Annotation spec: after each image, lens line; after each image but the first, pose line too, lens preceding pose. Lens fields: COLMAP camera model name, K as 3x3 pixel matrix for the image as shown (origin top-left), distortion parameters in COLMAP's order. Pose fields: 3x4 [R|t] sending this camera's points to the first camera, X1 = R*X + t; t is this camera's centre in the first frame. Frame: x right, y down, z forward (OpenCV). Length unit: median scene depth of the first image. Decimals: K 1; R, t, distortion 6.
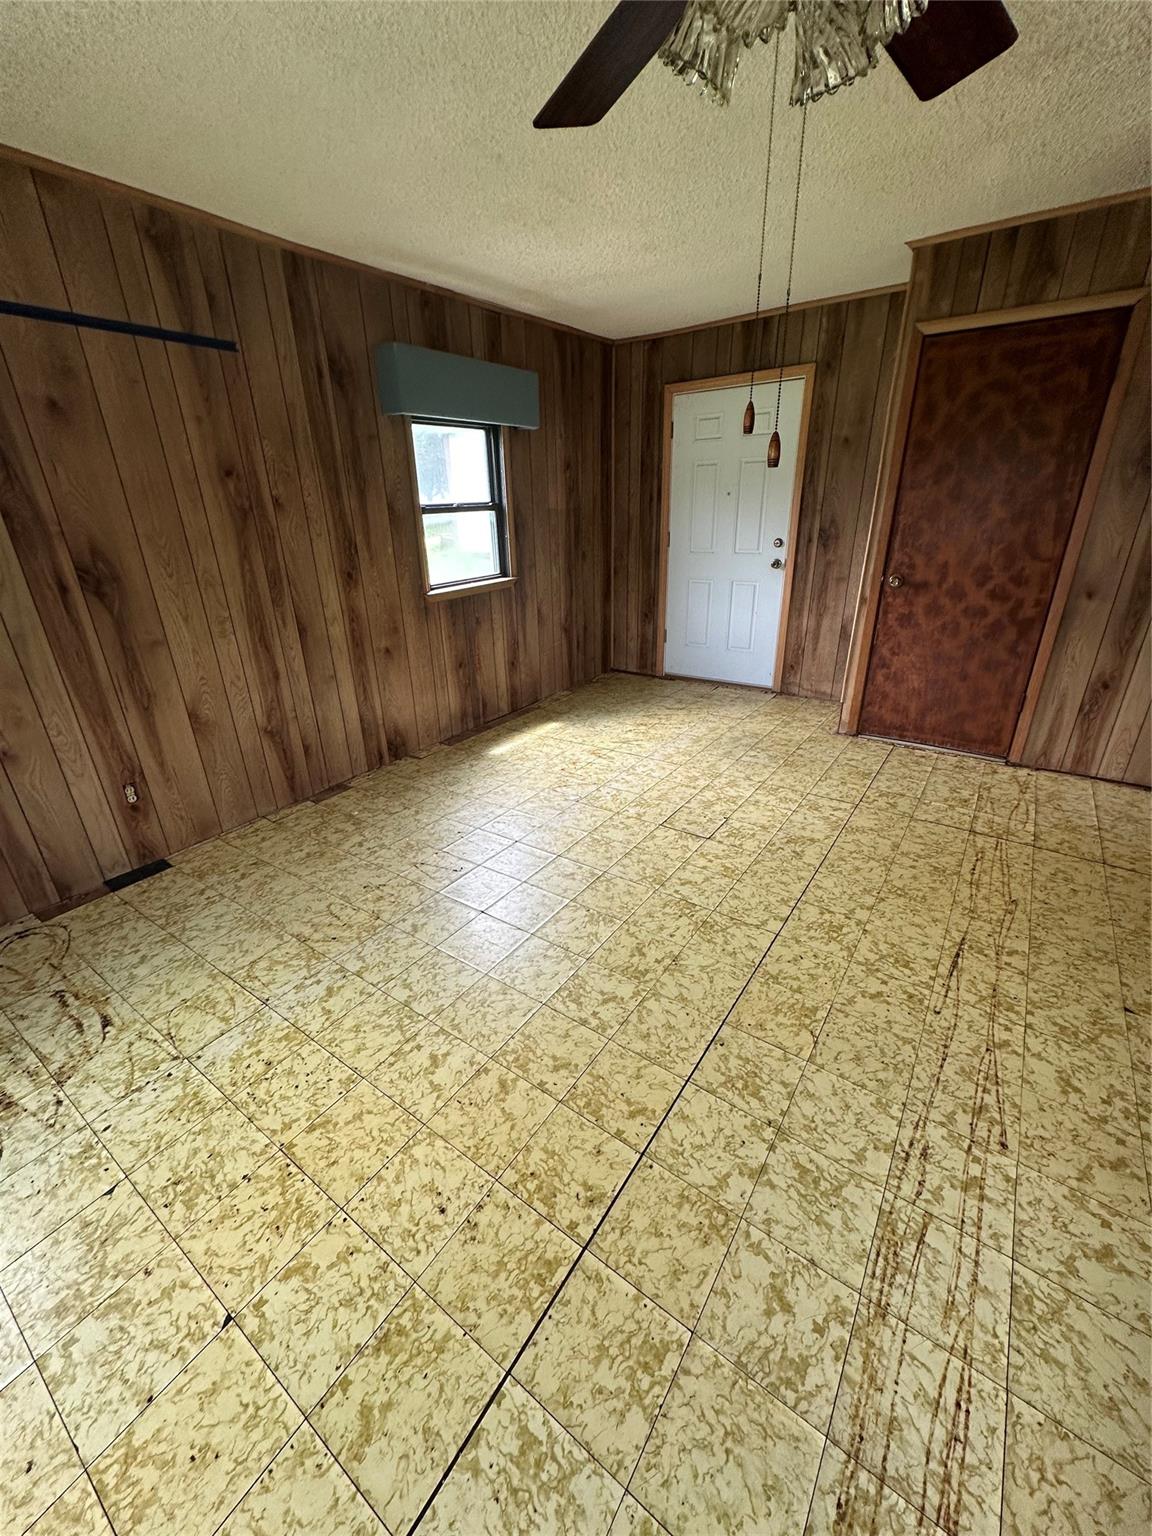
lens RADIAL K [[614.0, 0, 577.0], [0, 614.0, 771.4], [0, 0, 1]] dist [0.001668, 0.000048]
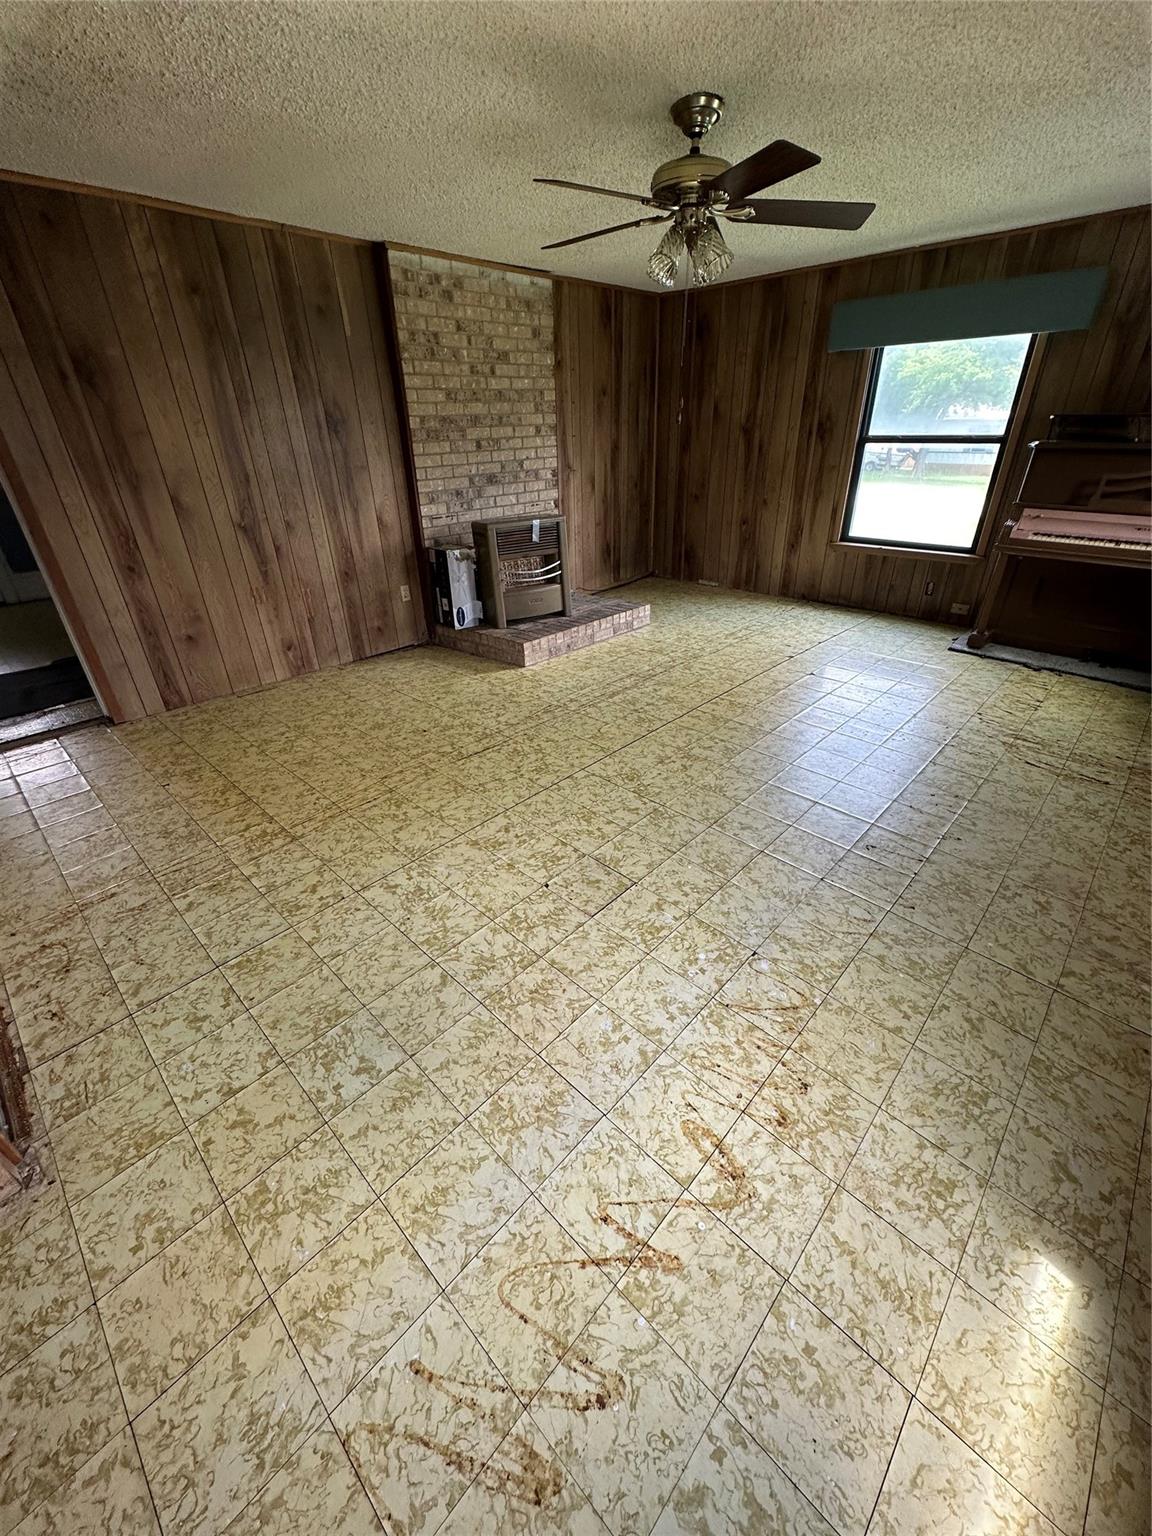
lens RADIAL K [[614.0, 0, 577.0], [0, 614.0, 769.8], [0, 0, 1]] dist [0.001668, 0.000048]
pose [[-0.988140, -0.037133, 0.149001, 0.103513], [0.097394, 0.598631, 0.795082, -0.646025], [-0.118720, 0.800164, -0.587914, 1.408832]]
